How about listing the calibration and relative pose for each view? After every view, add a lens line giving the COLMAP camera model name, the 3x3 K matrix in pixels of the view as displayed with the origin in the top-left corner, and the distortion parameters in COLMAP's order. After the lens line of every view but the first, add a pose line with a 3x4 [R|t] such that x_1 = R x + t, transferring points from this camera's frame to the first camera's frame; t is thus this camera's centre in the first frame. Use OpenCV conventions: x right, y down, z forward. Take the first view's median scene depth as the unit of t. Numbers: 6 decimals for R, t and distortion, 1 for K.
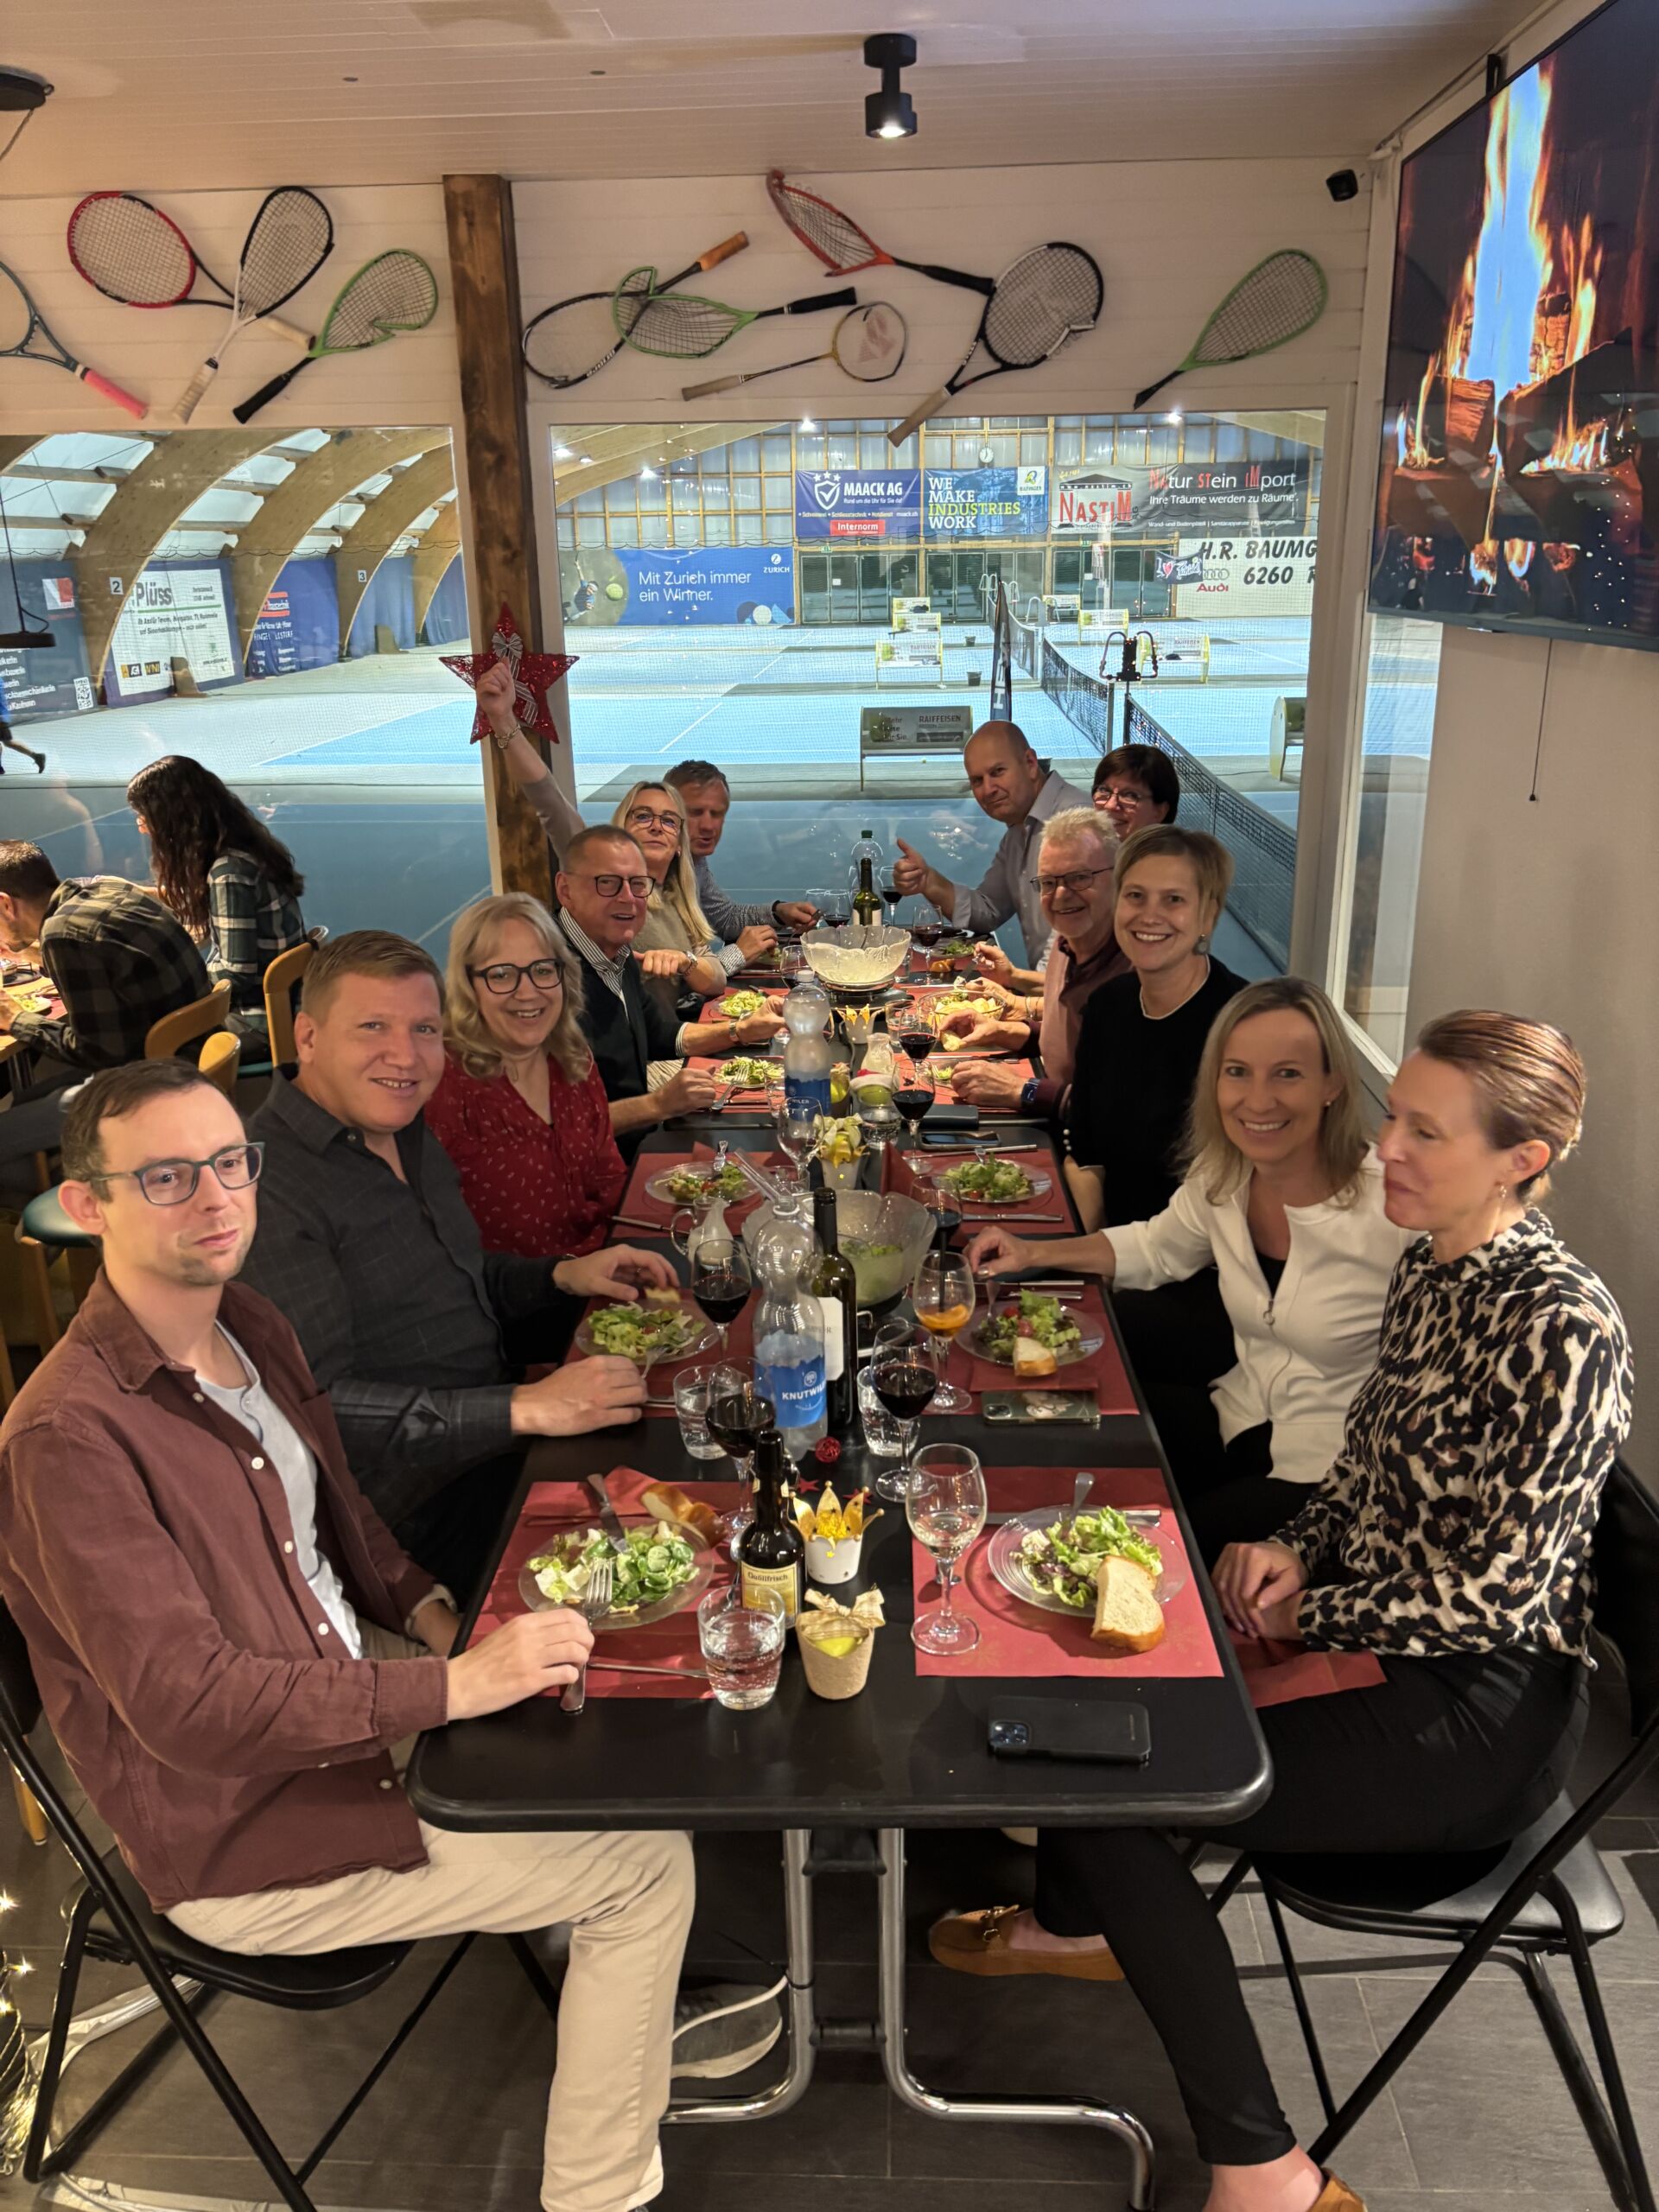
lens RADIAL K [[1650.7, 0, 843.1], [0, 1650.7, 1108.5], [0, 0, 1]] dist [0.034914, -0.027174]
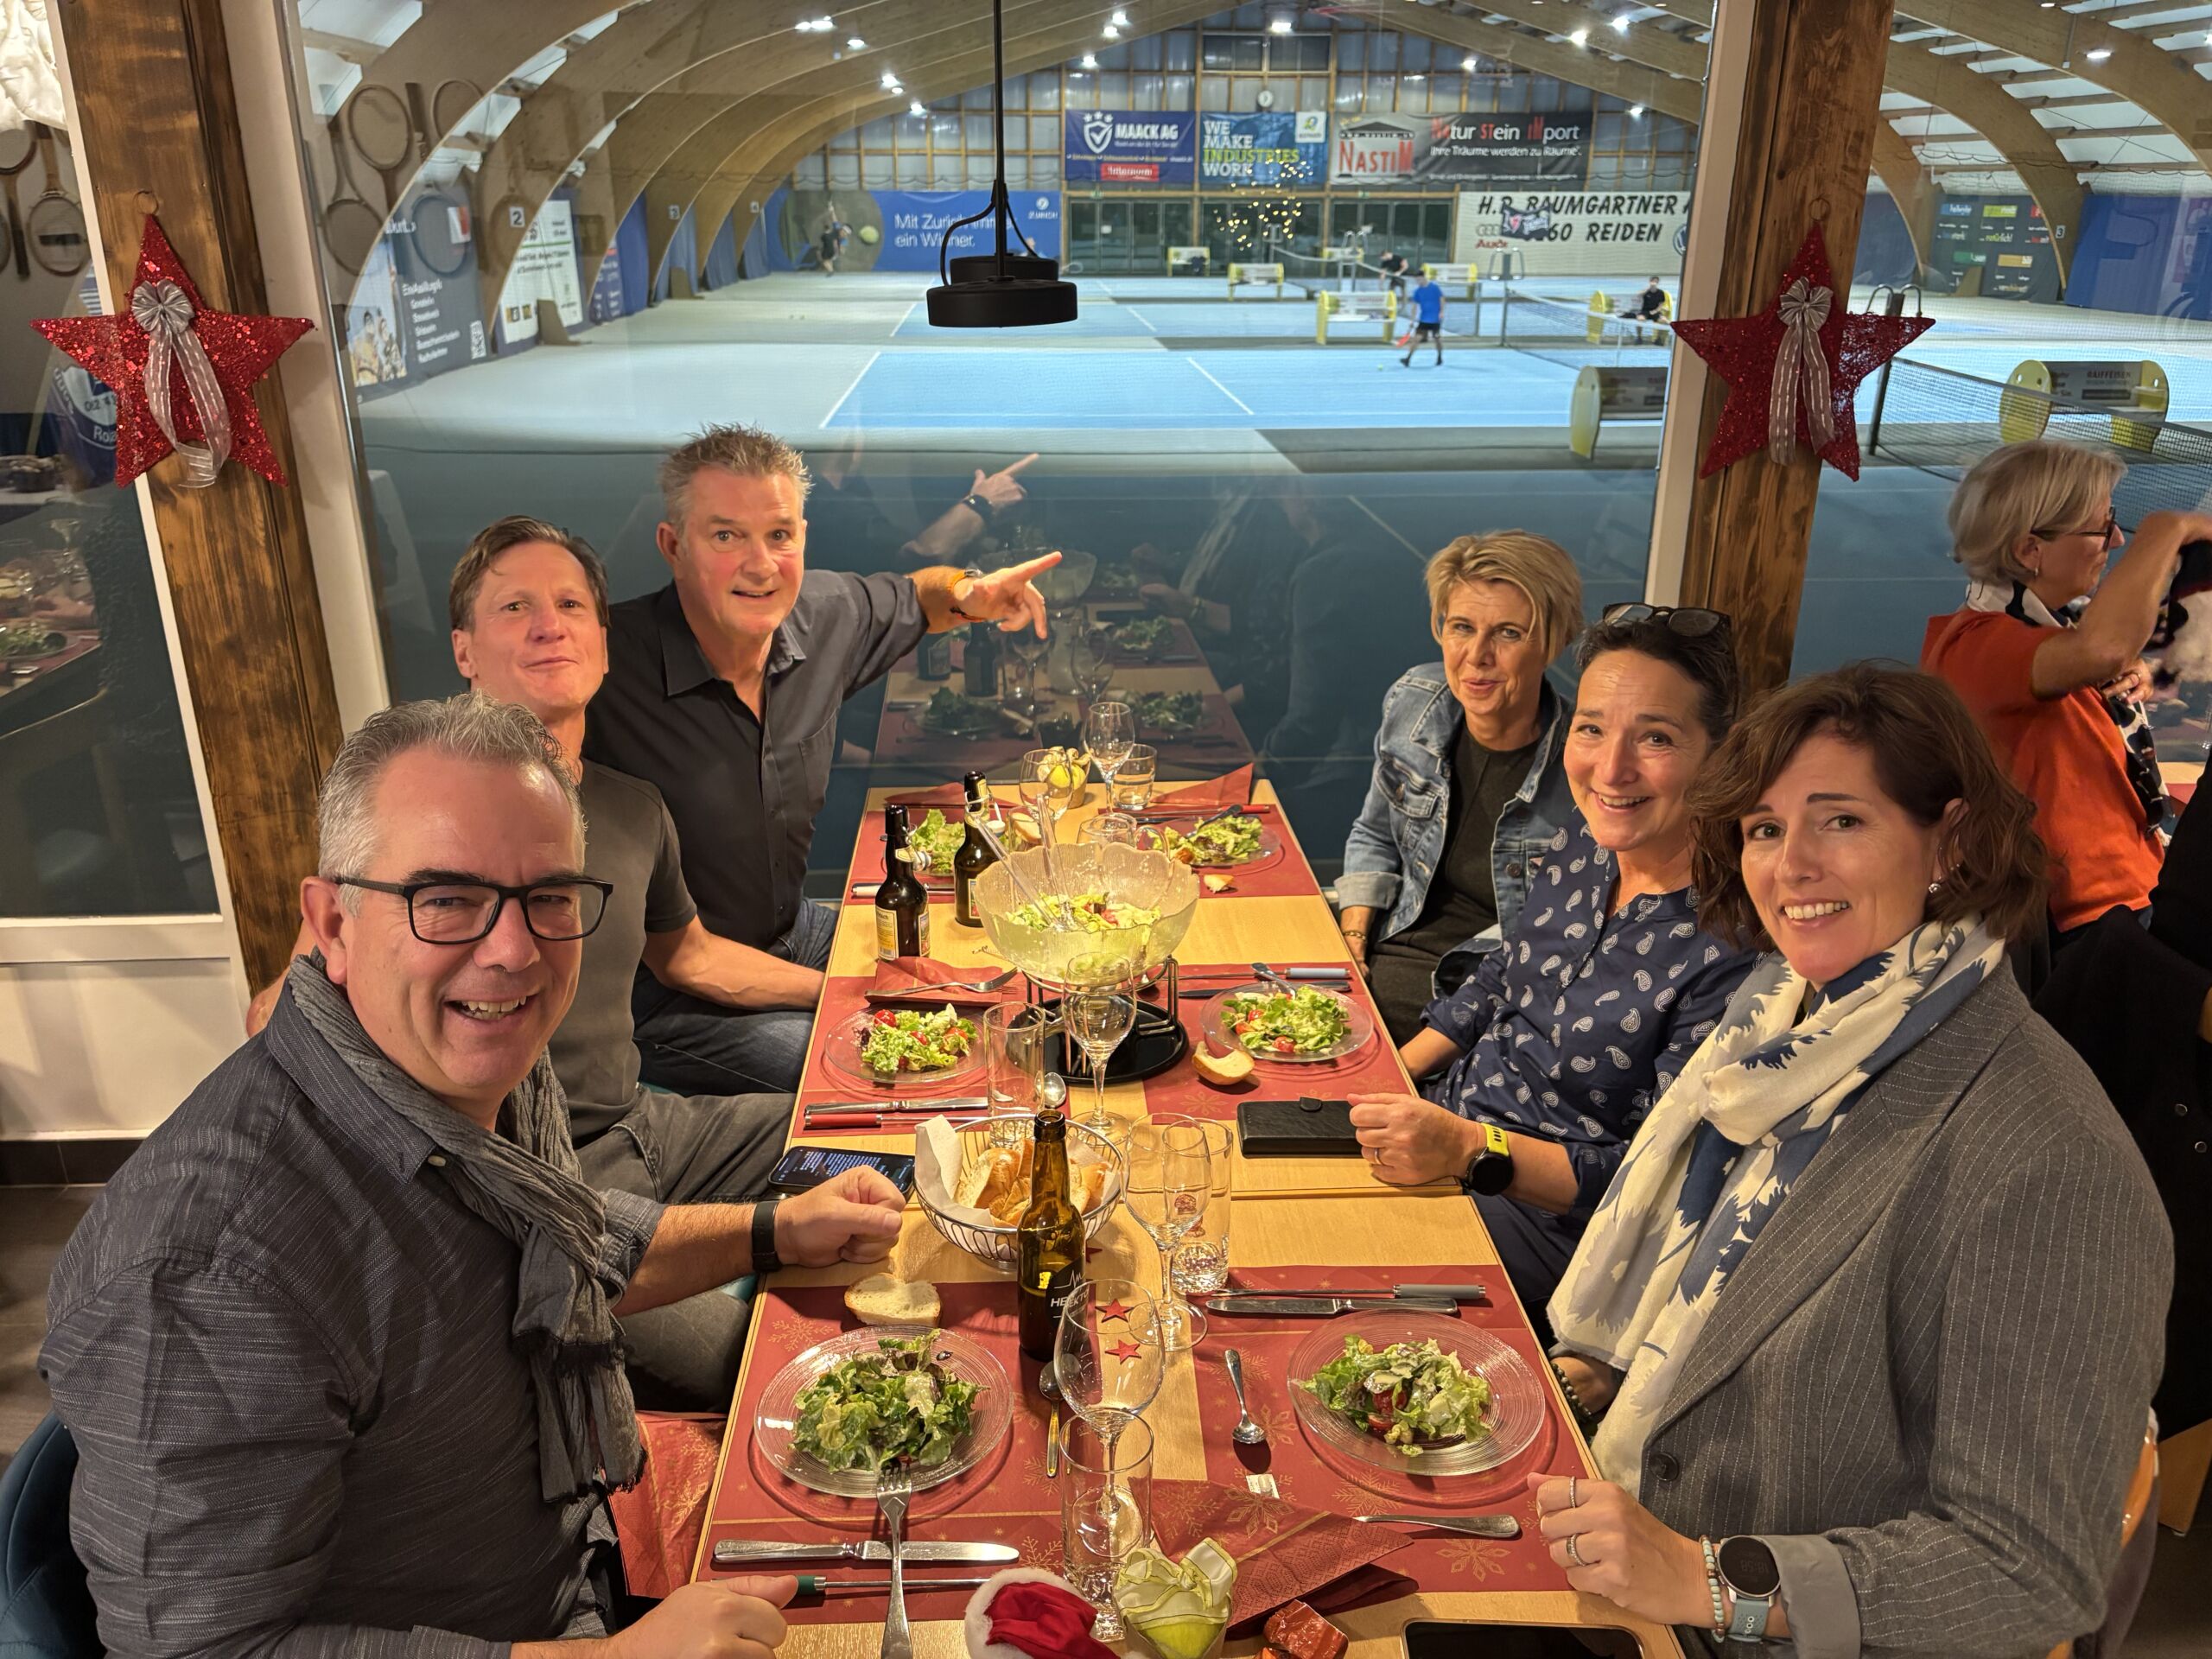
lens RADIAL K [[1650.7, 0, 1113.3], [0, 1650.7, 826.3], [0, 0, 1]] dist [0.034914, -0.027174]
pose [[0.993689, -0.020054, 0.110360, -0.115328], [0.016097, 0.999199, 0.036624, -0.009871], [-0.111006, -0.034616, 0.993217, 0.041074]]
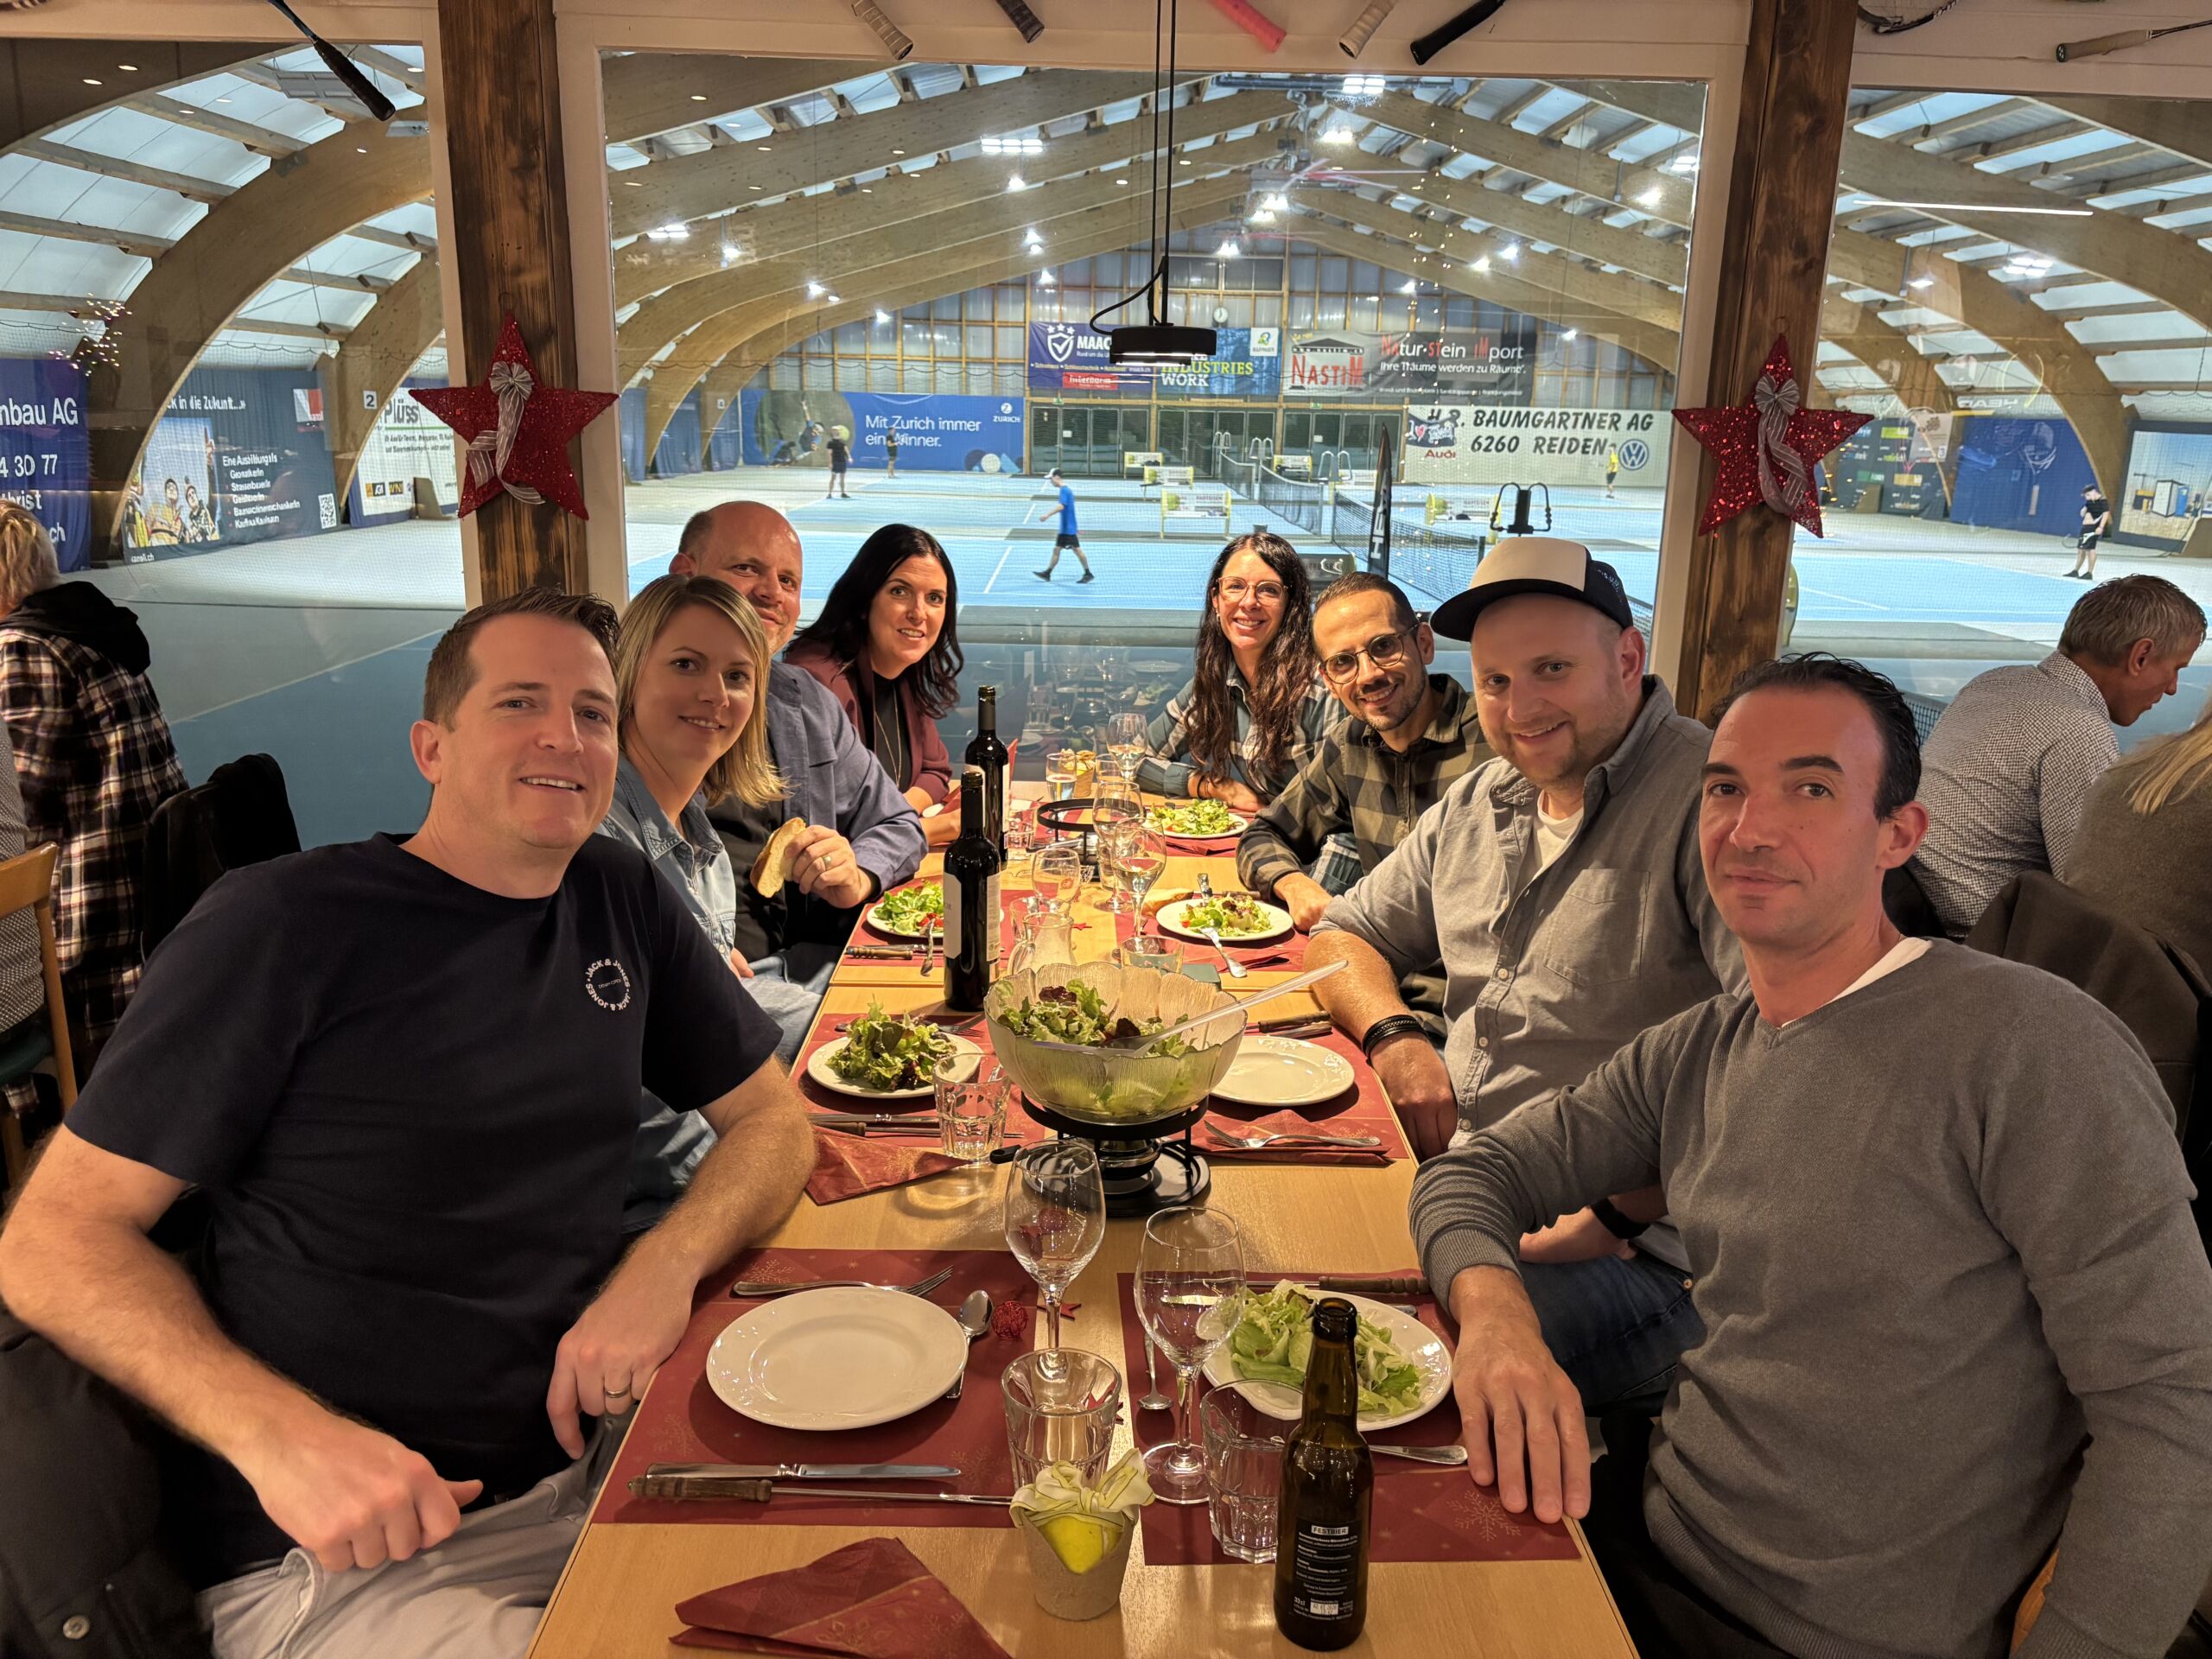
lens RADIAL K [[1650.7, 0, 1117.2], [0, 1650.7, 864.8], [0, 0, 1]] dist [0.034914, -0.027174]
pose [[0.997348, 0.022657, 0.069163, -0.037825], [-0.018675, 0.998160, -0.057679, -0.002771], [-0.070342, 0.056235, 0.995937, 0.024441]]
